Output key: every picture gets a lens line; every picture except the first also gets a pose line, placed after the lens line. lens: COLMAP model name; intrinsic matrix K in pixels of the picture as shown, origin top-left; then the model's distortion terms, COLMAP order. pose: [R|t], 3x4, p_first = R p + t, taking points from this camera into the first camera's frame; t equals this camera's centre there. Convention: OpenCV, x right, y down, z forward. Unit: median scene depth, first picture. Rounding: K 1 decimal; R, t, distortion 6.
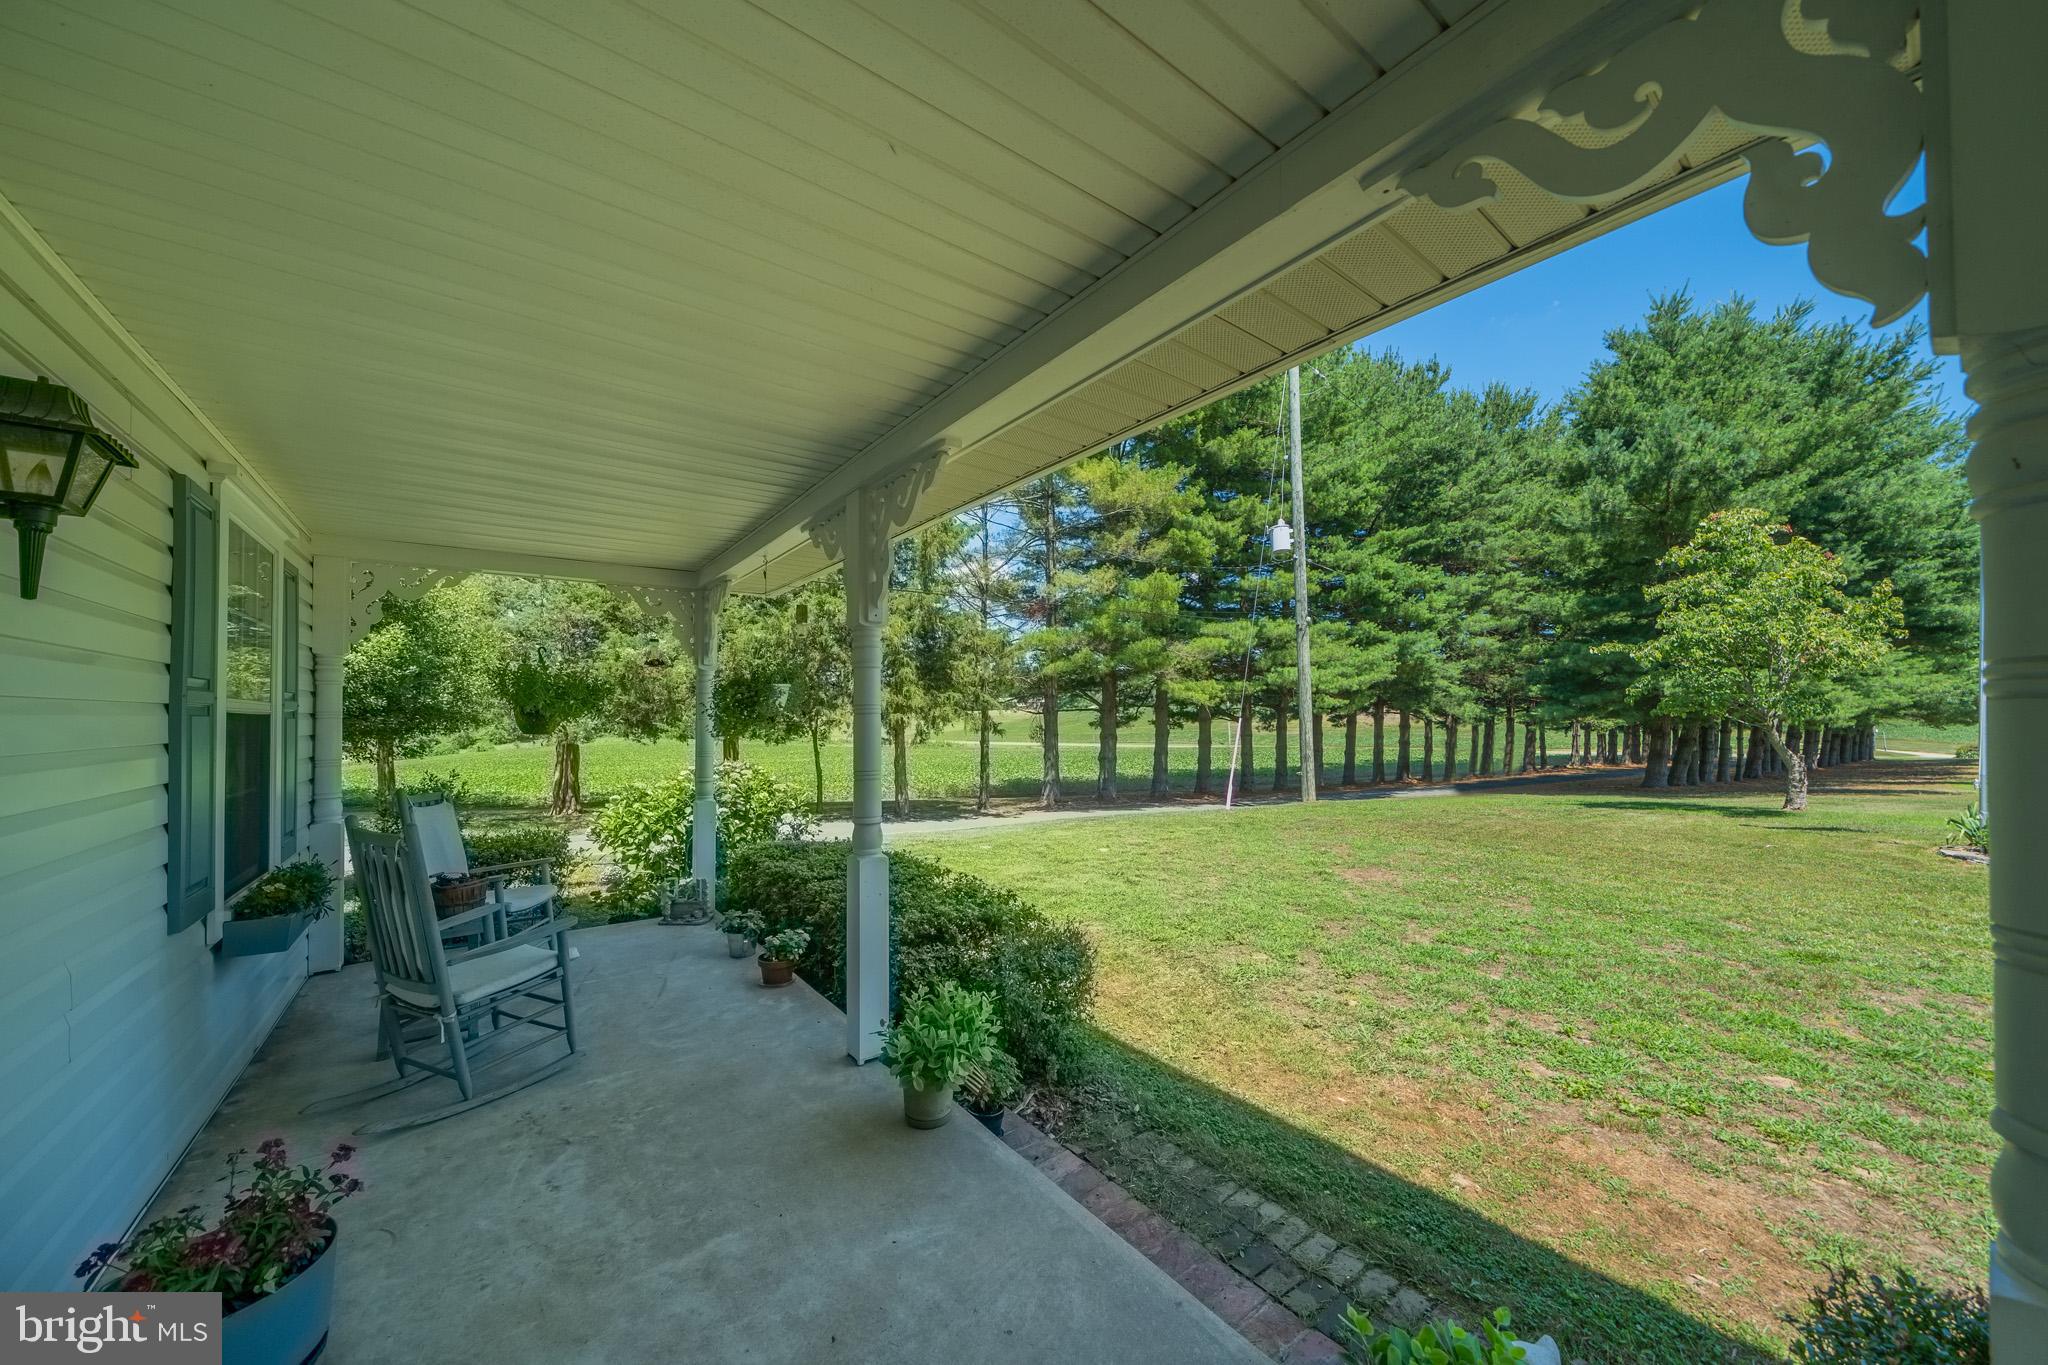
lens RADIAL K [[760.3, 0, 1024.0], [0, 760.3, 682.5], [0, 0, 1]] dist [0.016921, -0.000047]
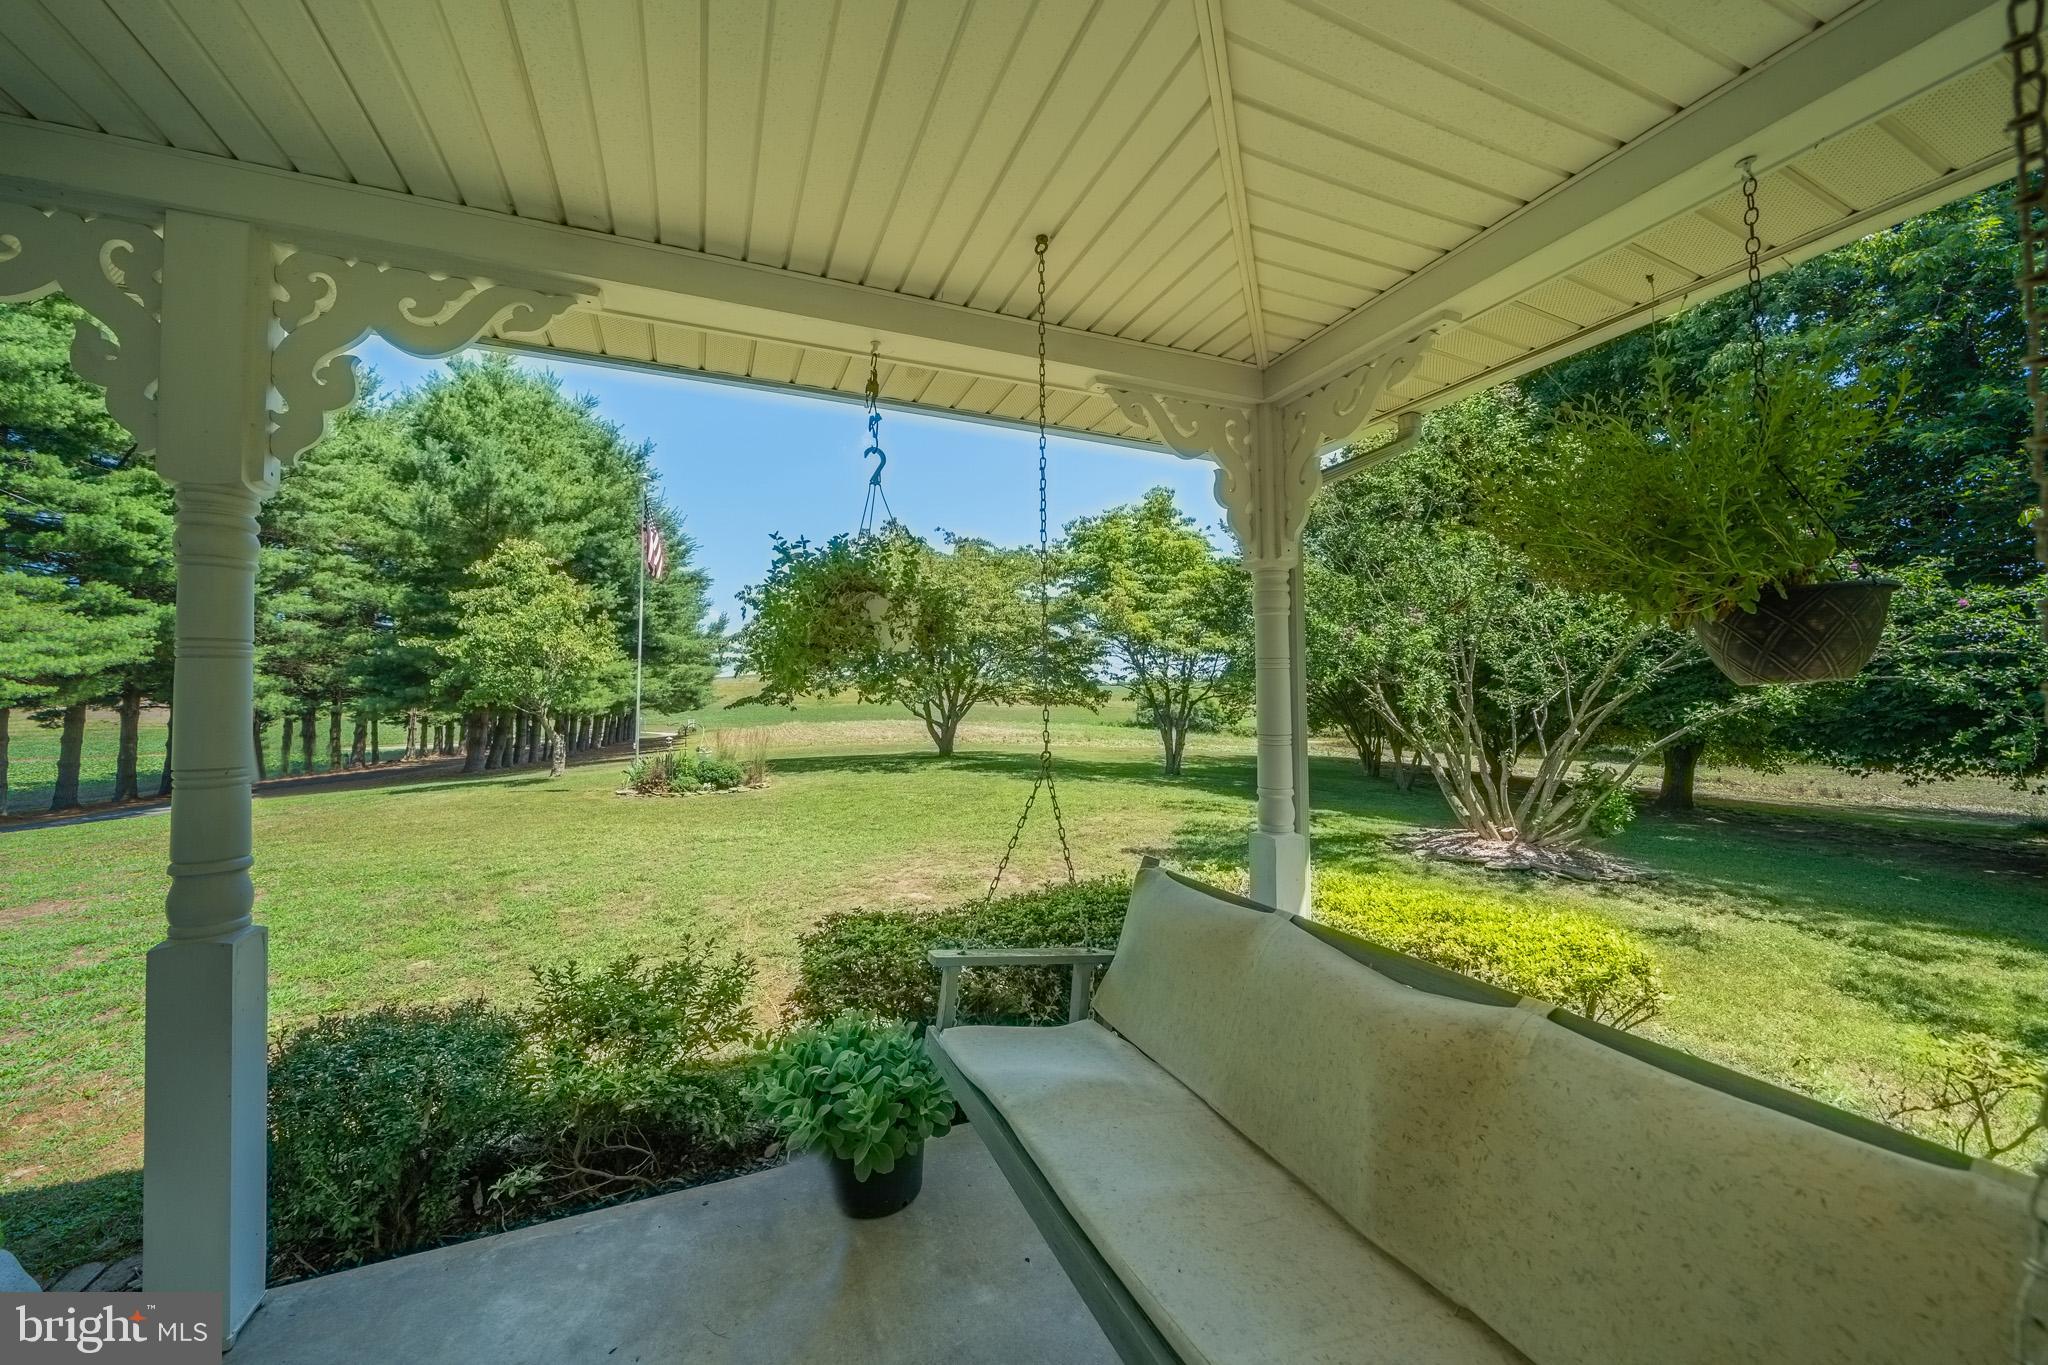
lens RADIAL K [[725.9, 0, 1024.0], [0, 725.9, 682.5], [0, 0, 1]] dist [-0.000678, -0.000204]
pose [[0.254612, 0.028371, 0.966627, -0.000133], [-0.033324, 0.999233, -0.020550, 0.001735], [-0.966469, -0.026980, 0.255362, -0.050556]]
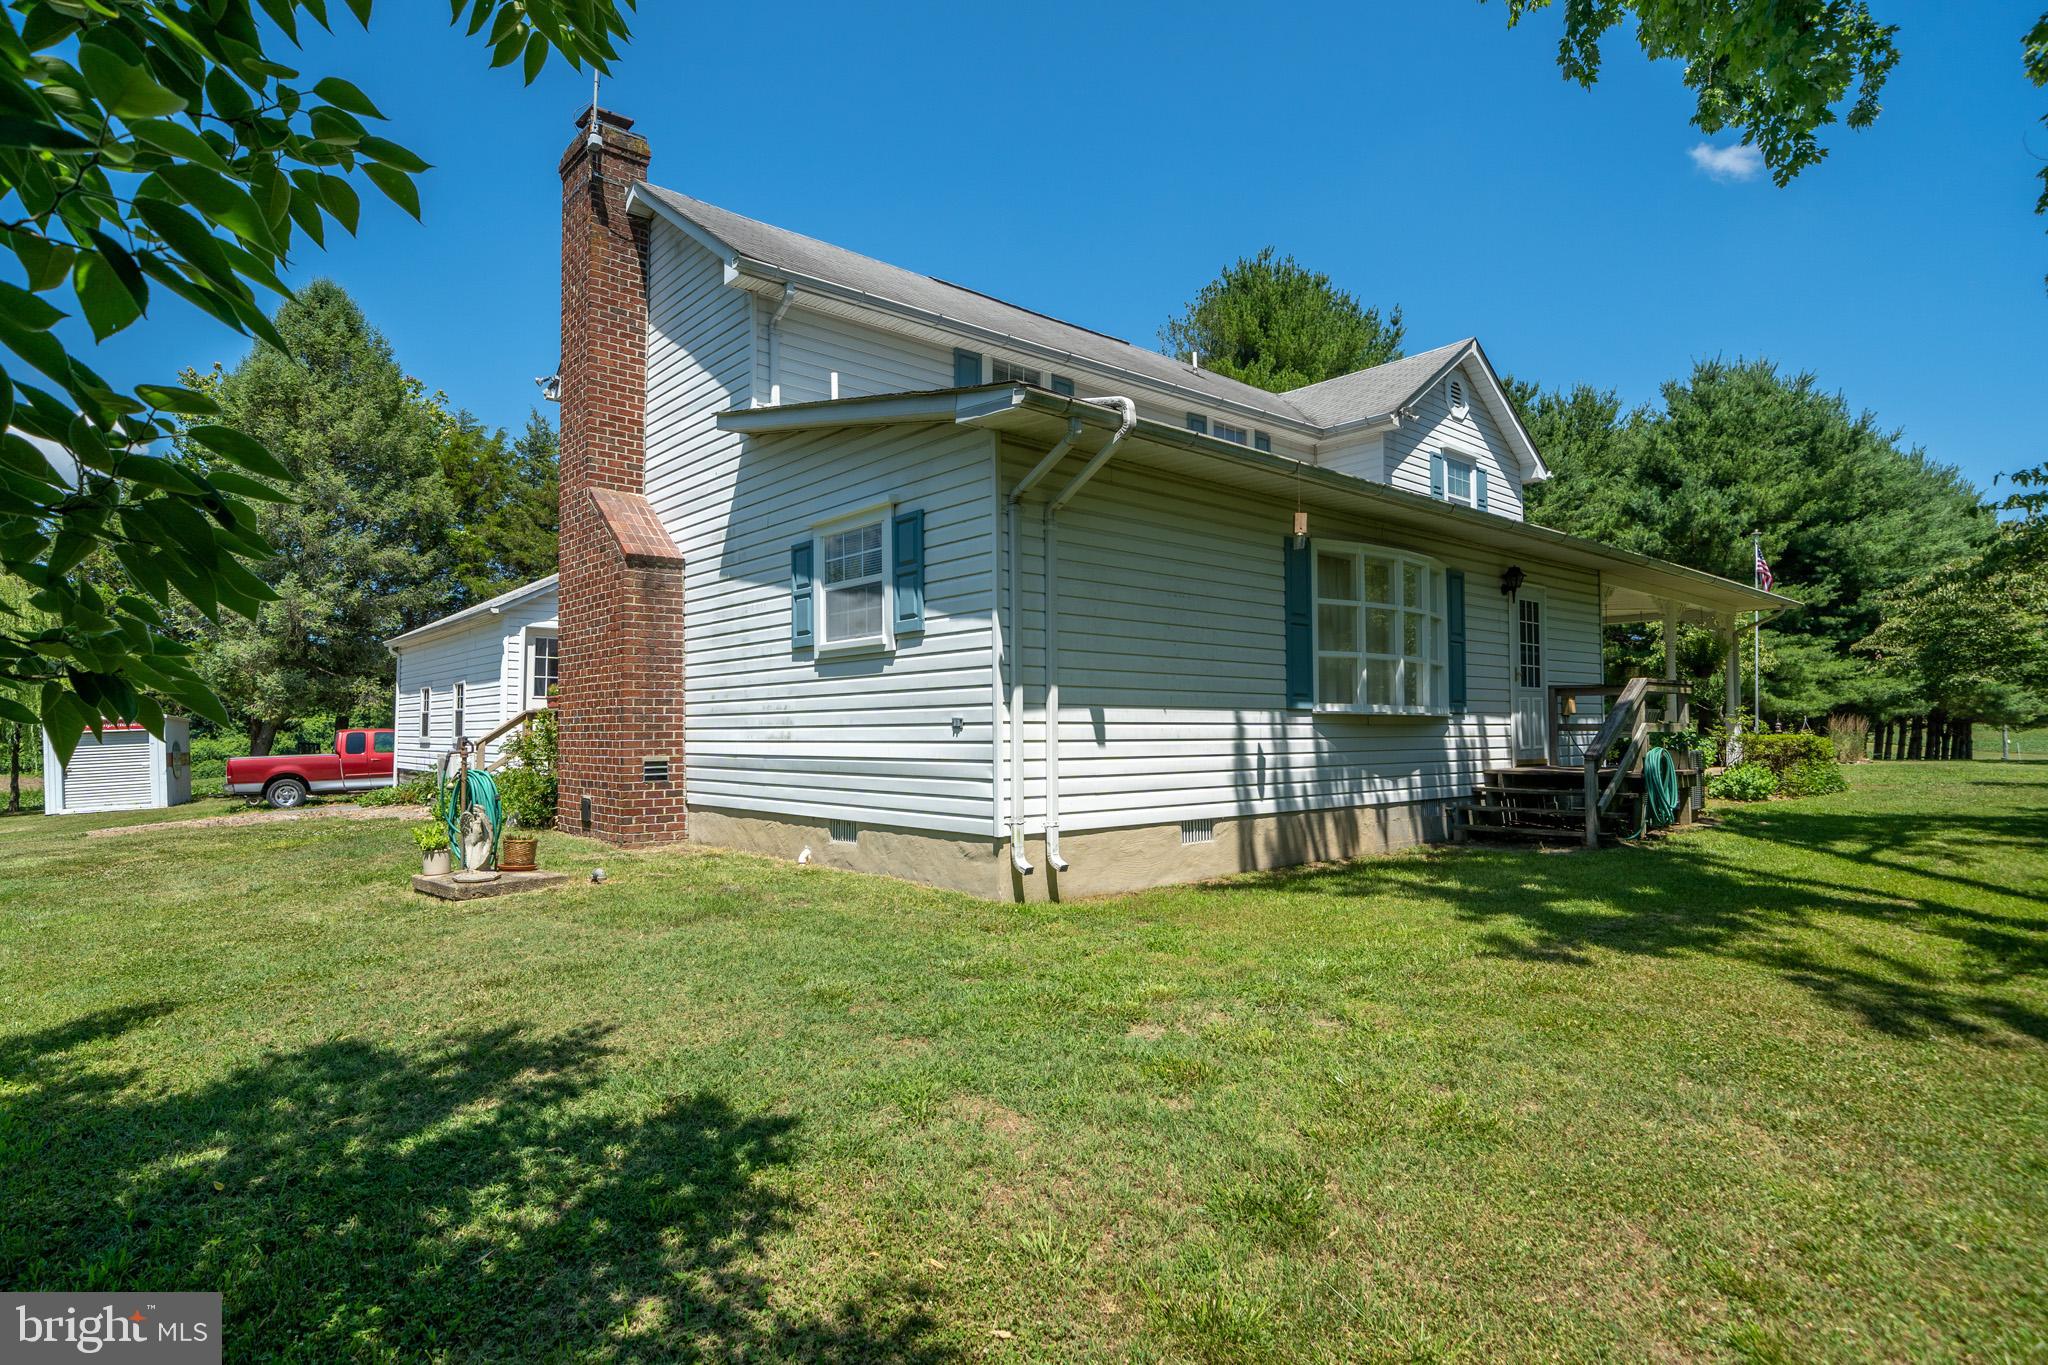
lens RADIAL K [[1100.5, 0, 1024.0], [0, 1100.5, 682.5], [0, 0, 1]] dist [-0.001780, -0.000256]
pose [[0.997973, 0.006634, 0.063297, -0.351850], [-0.006604, 0.999978, -0.000691, 0.005970], [-0.063301, 0.000272, 0.997994, -0.678294]]
